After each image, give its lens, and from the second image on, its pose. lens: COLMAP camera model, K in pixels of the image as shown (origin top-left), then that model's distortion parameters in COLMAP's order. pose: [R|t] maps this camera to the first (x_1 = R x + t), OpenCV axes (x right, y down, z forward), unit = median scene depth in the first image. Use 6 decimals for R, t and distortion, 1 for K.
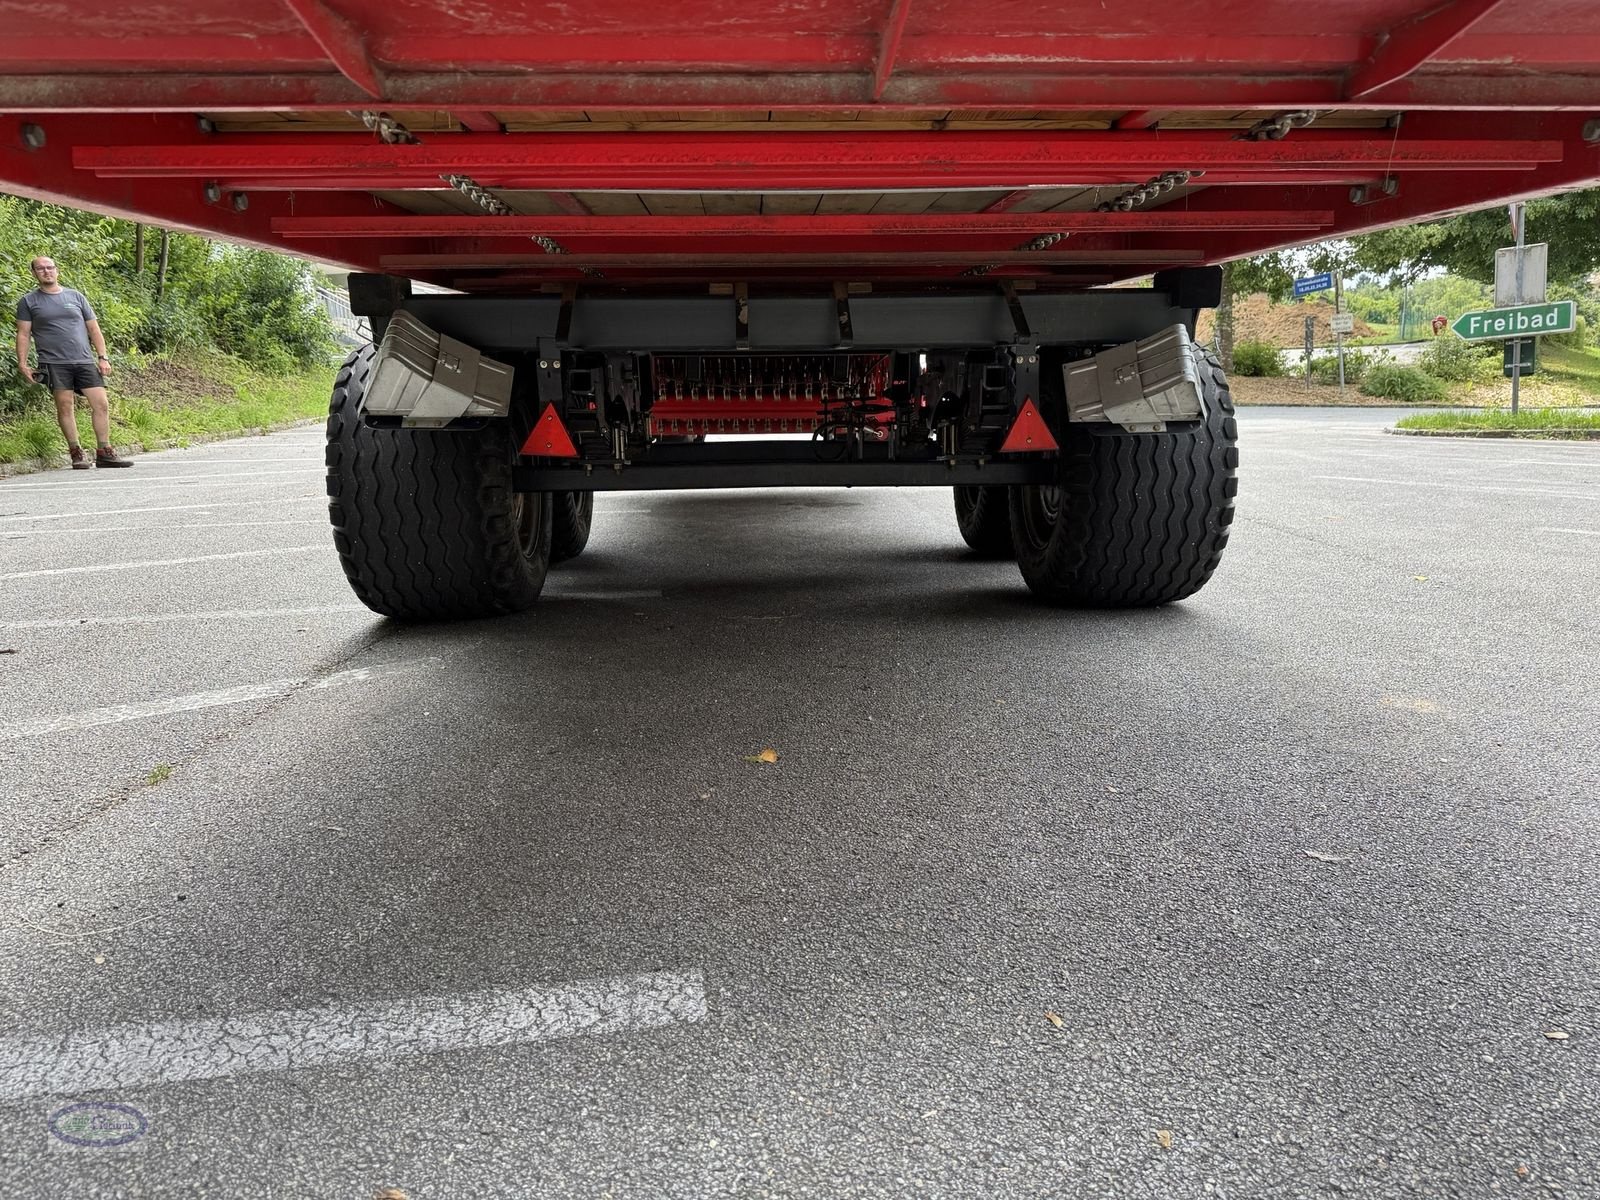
lens RADIAL K [[1135.8, 0, 832.8], [0, 1135.8, 584.3], [0, 0, 1]] dist [0.087527, -0.113345]
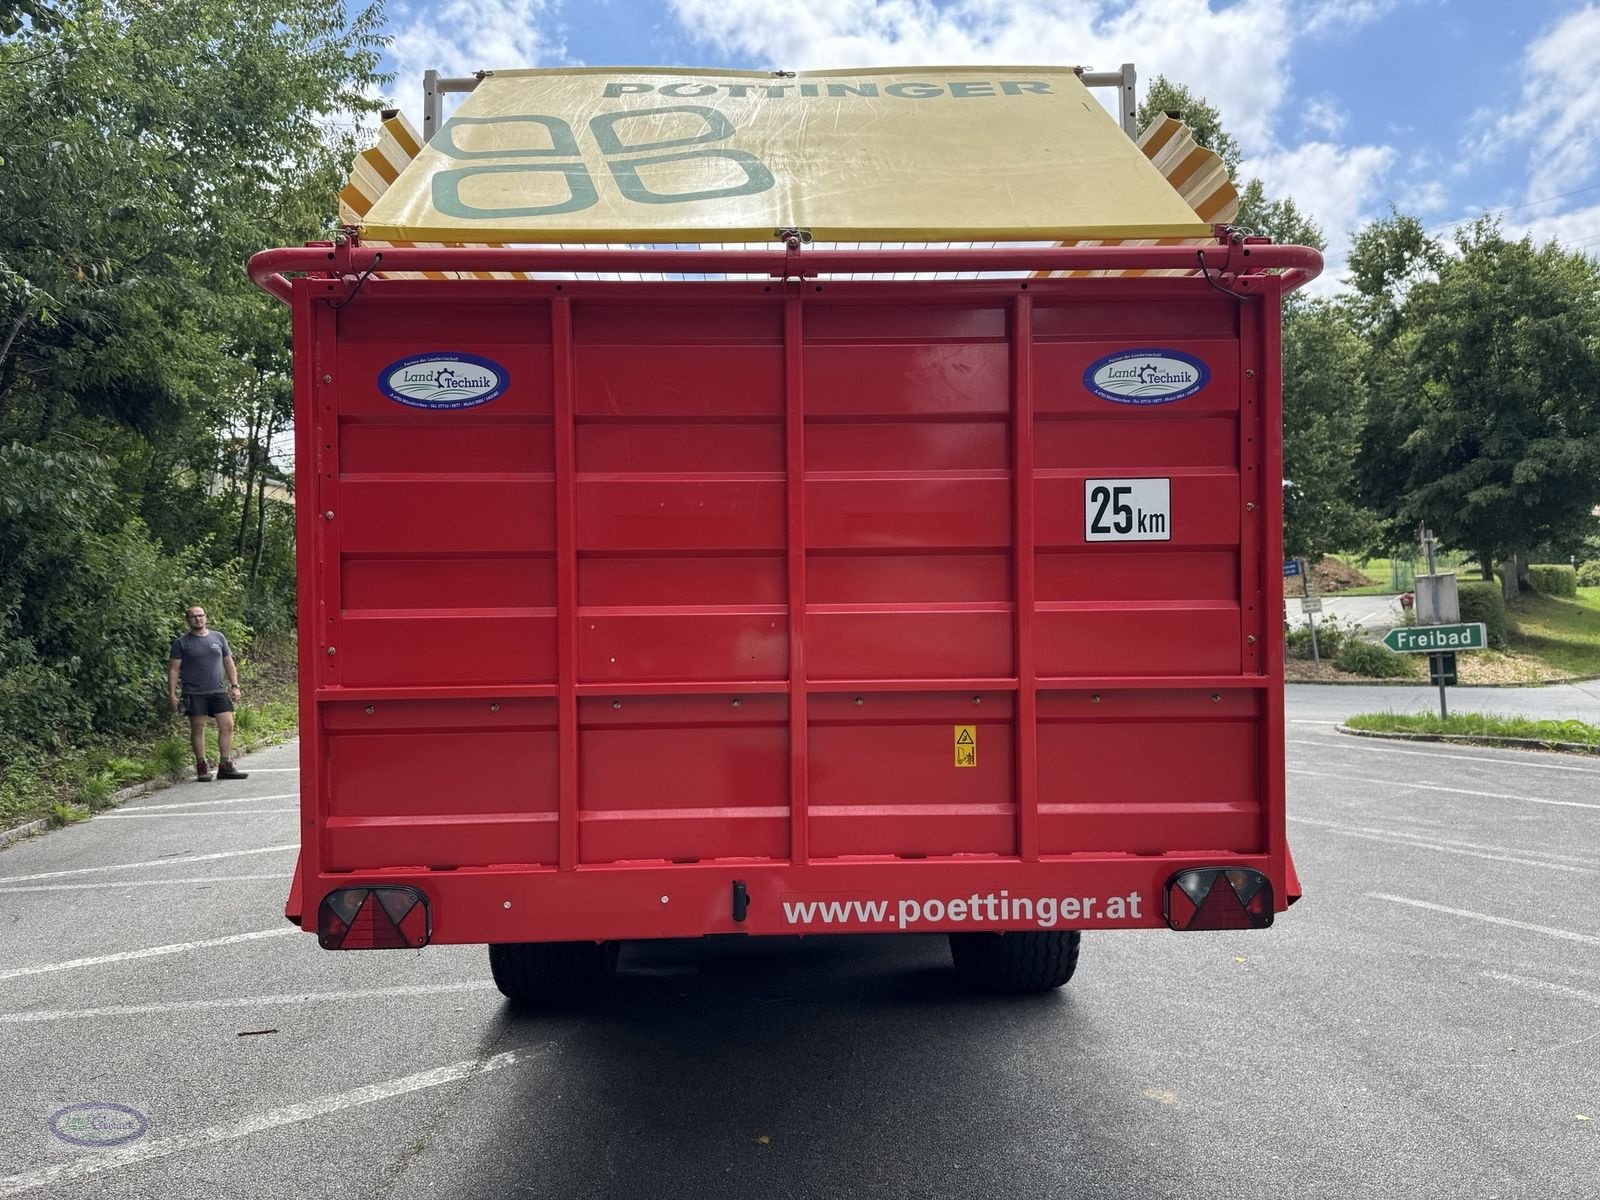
lens RADIAL K [[1069.5, 0, 843.4], [0, 1069.5, 600.5], [0, 0, 1]] dist [0.064877, -0.093086]
pose [[0.999947, 0.008175, -0.006284, 0.010200], [-0.009343, 0.976189, -0.216721, -0.044973], [0.004363, 0.216769, 0.976213, -0.119502]]
